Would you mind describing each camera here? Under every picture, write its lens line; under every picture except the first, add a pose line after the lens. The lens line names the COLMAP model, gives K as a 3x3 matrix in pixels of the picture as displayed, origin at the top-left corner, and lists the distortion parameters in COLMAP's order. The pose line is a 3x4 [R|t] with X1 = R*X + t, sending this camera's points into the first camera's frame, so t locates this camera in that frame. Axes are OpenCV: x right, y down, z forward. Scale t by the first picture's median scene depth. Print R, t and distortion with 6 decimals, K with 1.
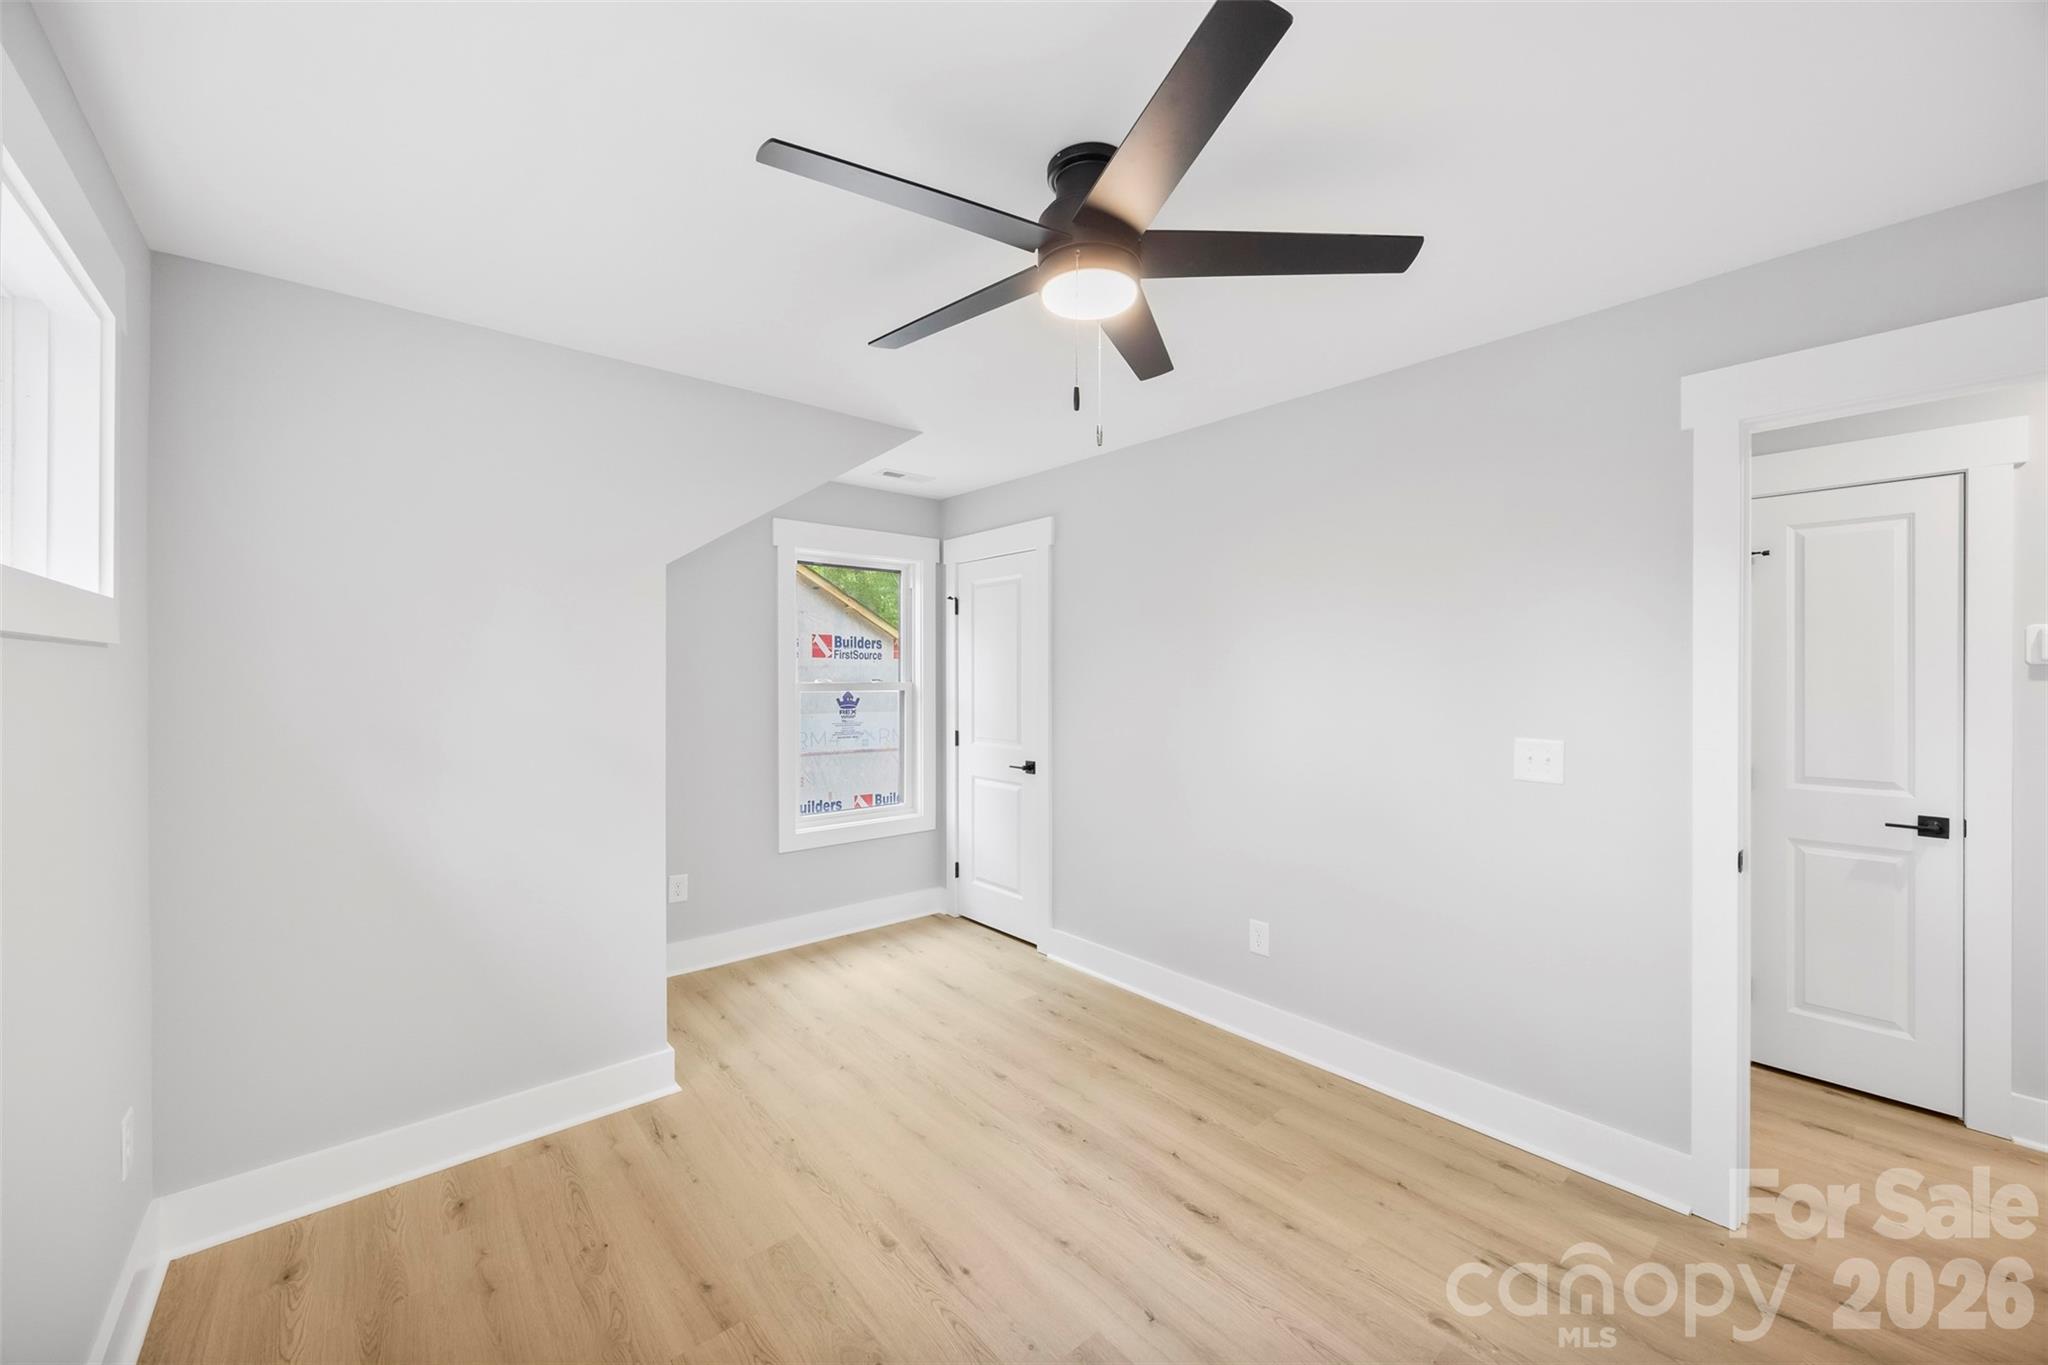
lens RADIAL K [[800.3, 0, 1028.2], [0, 800.3, 689.0], [0, 0, 1]] dist [0.000851, 0.000250]
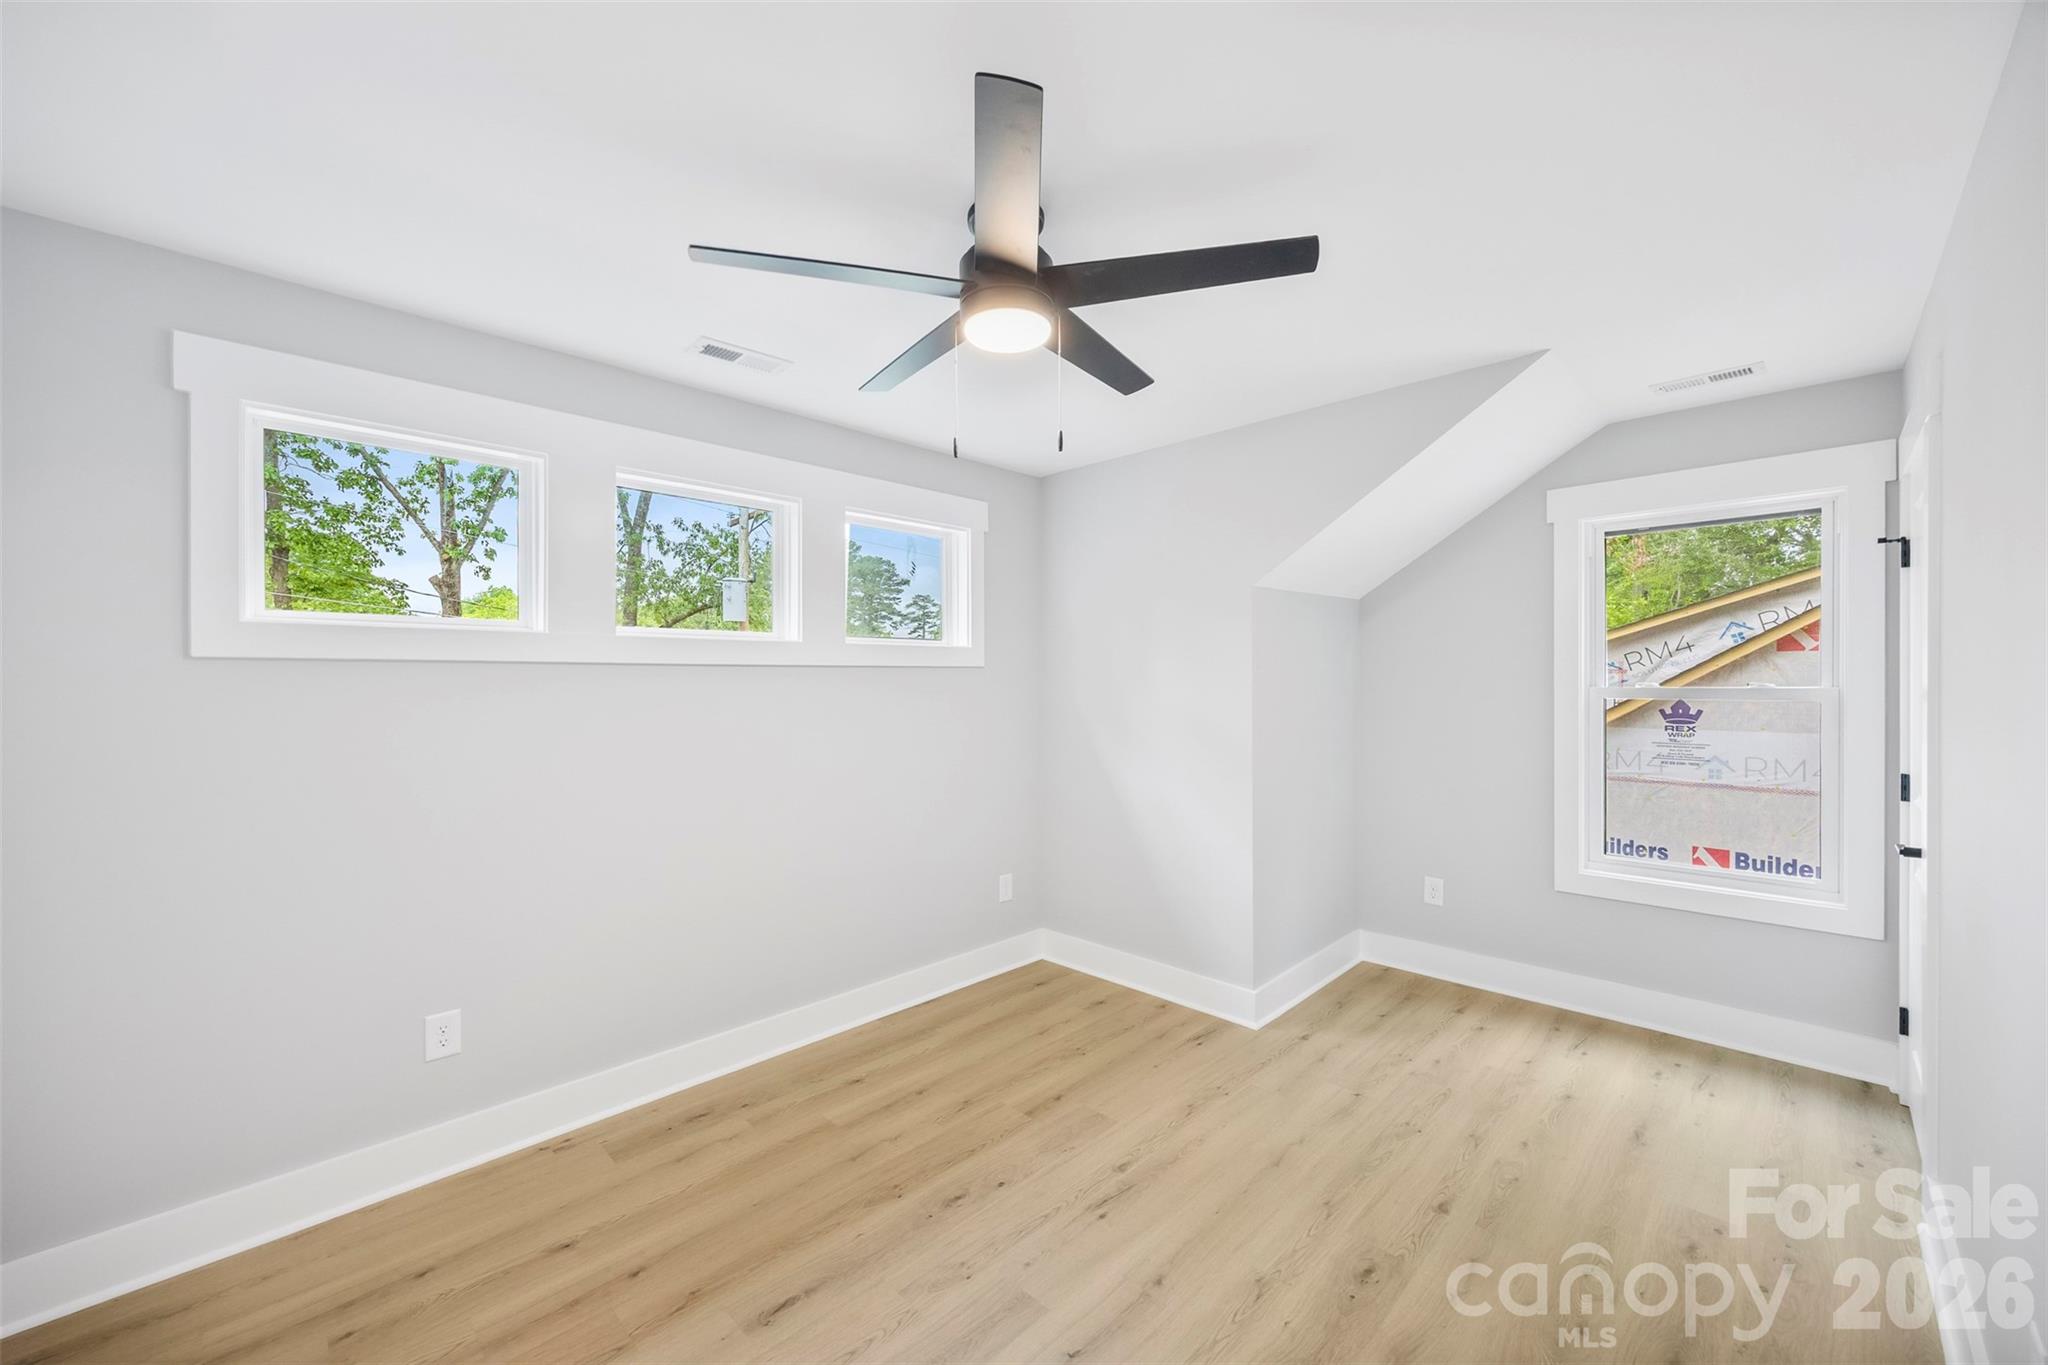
lens RADIAL K [[800.3, 0, 1030.3], [0, 800.3, 680.7], [0, 0, 1]] dist [0.000851, 0.000250]
pose [[0.057229, -0.004365, -0.998352, 0.530675], [-0.007895, 0.999957, -0.004825, -0.006691], [0.998330, 0.008158, 0.057192, 0.425752]]
